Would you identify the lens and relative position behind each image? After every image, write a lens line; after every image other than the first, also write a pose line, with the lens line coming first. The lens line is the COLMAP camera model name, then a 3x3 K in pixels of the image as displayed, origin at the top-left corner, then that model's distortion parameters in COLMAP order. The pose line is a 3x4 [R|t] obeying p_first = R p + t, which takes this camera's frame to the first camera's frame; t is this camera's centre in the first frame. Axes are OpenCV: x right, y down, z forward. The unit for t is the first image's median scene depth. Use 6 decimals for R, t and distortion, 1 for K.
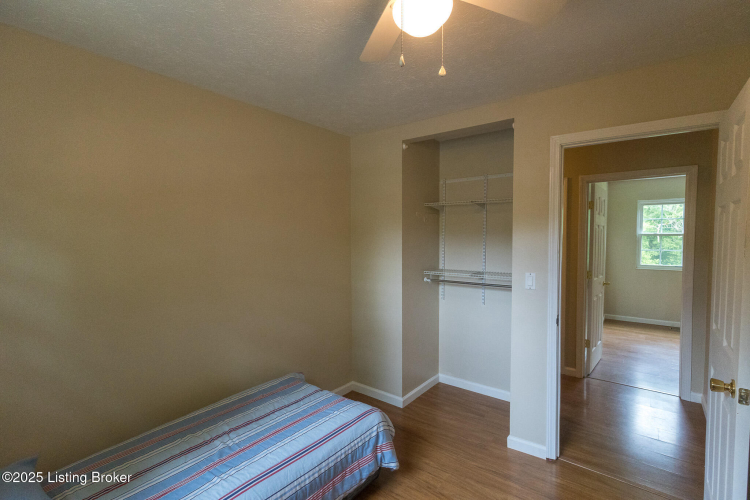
lens RADIAL K [[349.9, 0, 375.0], [0, 349.9, 250.0], [0, 0, 1]] dist [0.000451, 0.000080]
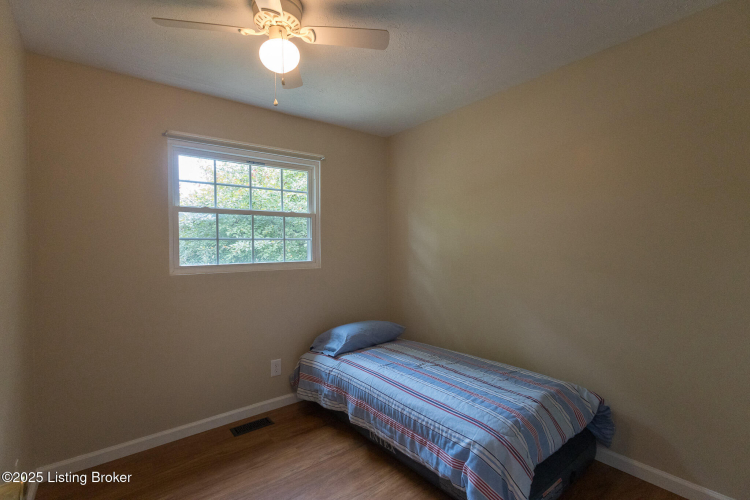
lens RADIAL K [[349.9, 0, 375.0], [0, 349.9, 250.0], [0, 0, 1]] dist [0.000451, 0.000080]
pose [[-0.240847, 0.010597, -0.970505, 0.883024], [-0.030392, 0.999368, 0.018455, 0.069822], [0.970087, 0.033940, -0.240373, 1.042623]]
